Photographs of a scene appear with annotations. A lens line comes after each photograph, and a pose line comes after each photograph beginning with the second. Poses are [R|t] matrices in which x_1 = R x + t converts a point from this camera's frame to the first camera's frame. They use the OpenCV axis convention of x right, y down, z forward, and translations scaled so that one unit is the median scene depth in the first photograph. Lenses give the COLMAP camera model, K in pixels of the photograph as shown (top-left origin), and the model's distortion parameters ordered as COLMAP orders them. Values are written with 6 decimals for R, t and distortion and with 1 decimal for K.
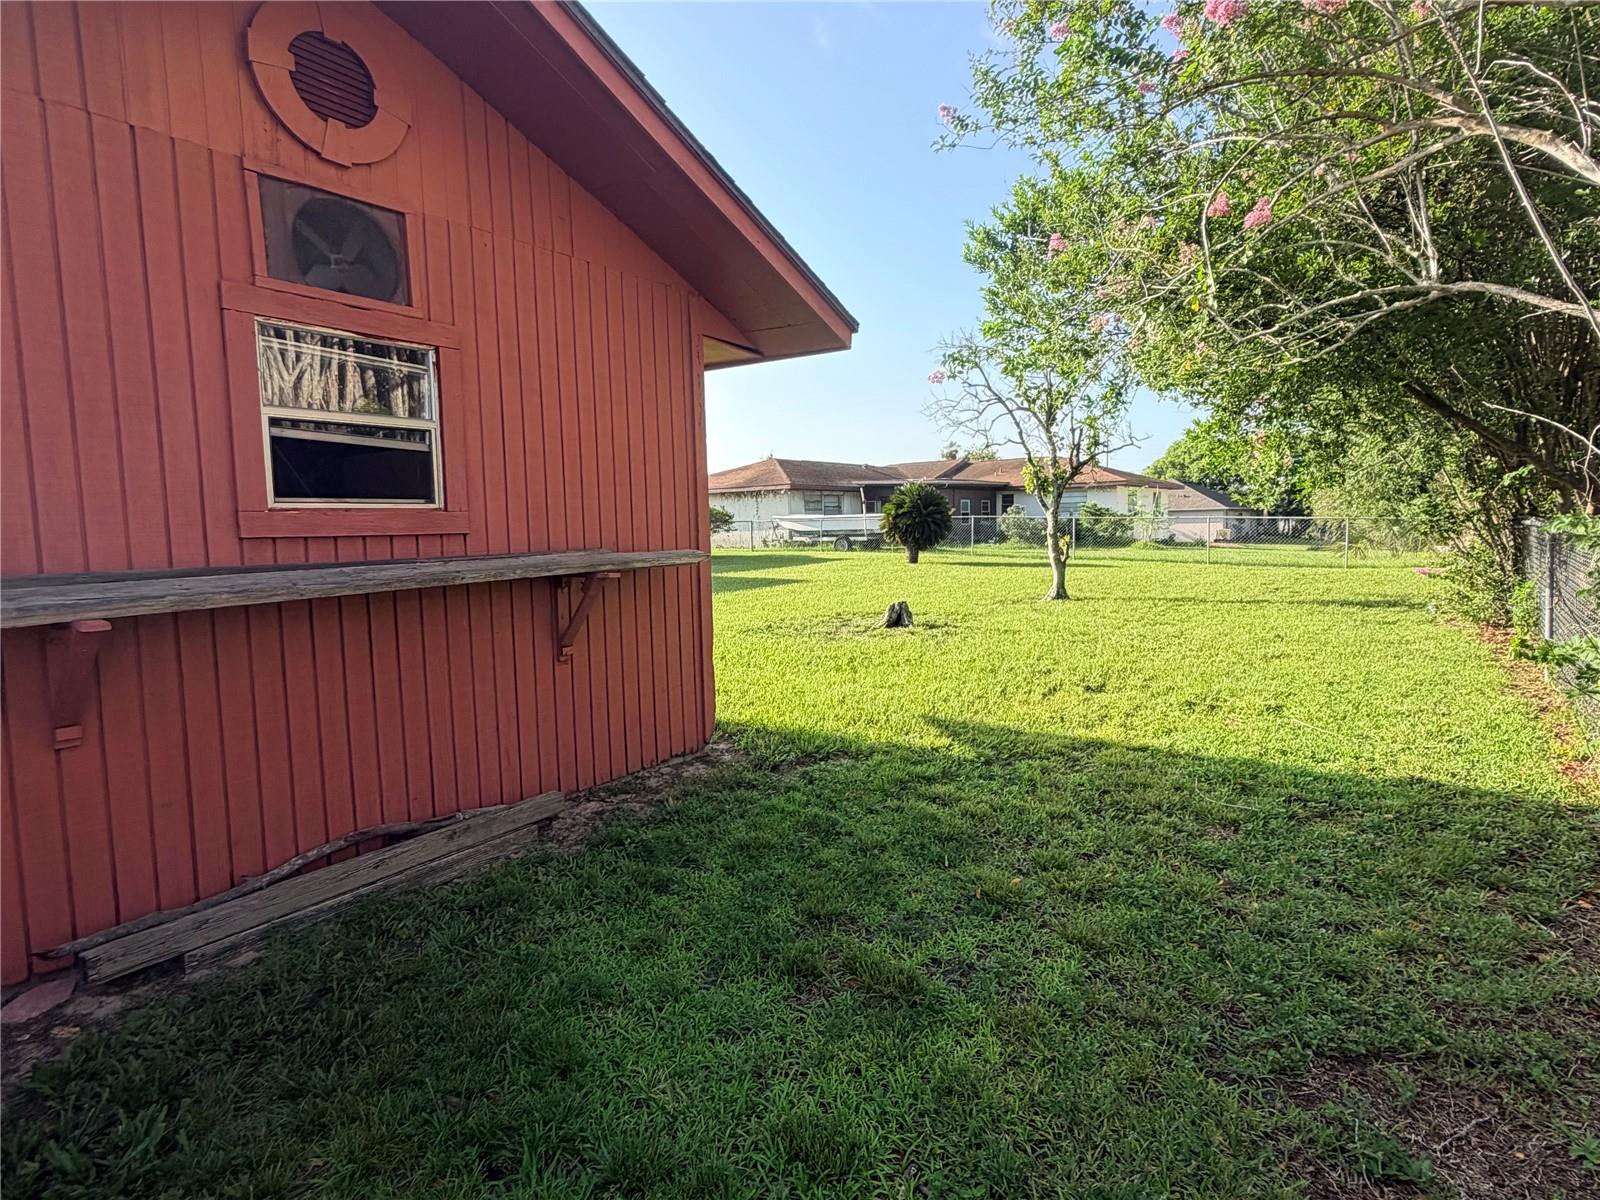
lens RADIAL K [[847.1, 0, 798.8], [0, 847.1, 592.1], [0, 0, 1]] dist [0.003708, 0.000461]
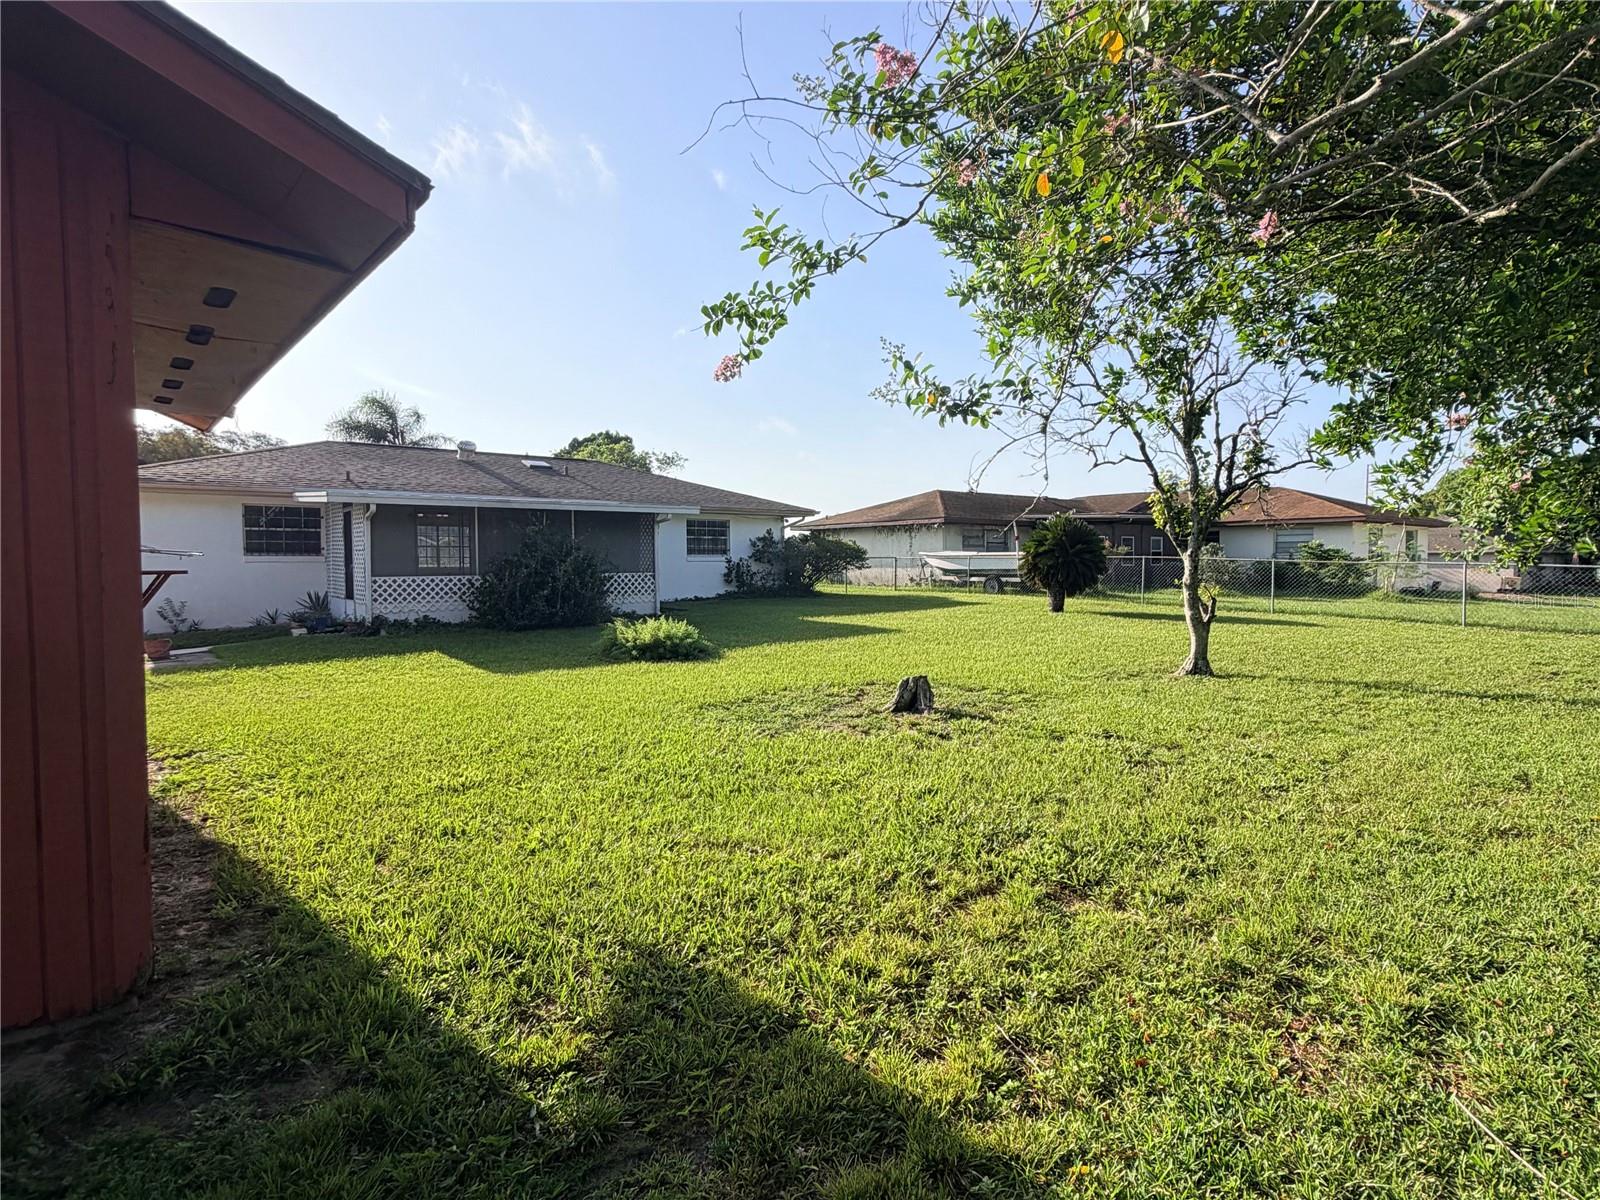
lens RADIAL K [[847.1, 0, 798.8], [0, 847.1, 592.1], [0, 0, 1]] dist [0.003708, 0.000461]
pose [[0.970308, 0.027328, -0.240324, 0.074831], [-0.037012, 0.998671, -0.035873, -0.011660], [0.239025, 0.043703, 0.970030, 0.106168]]
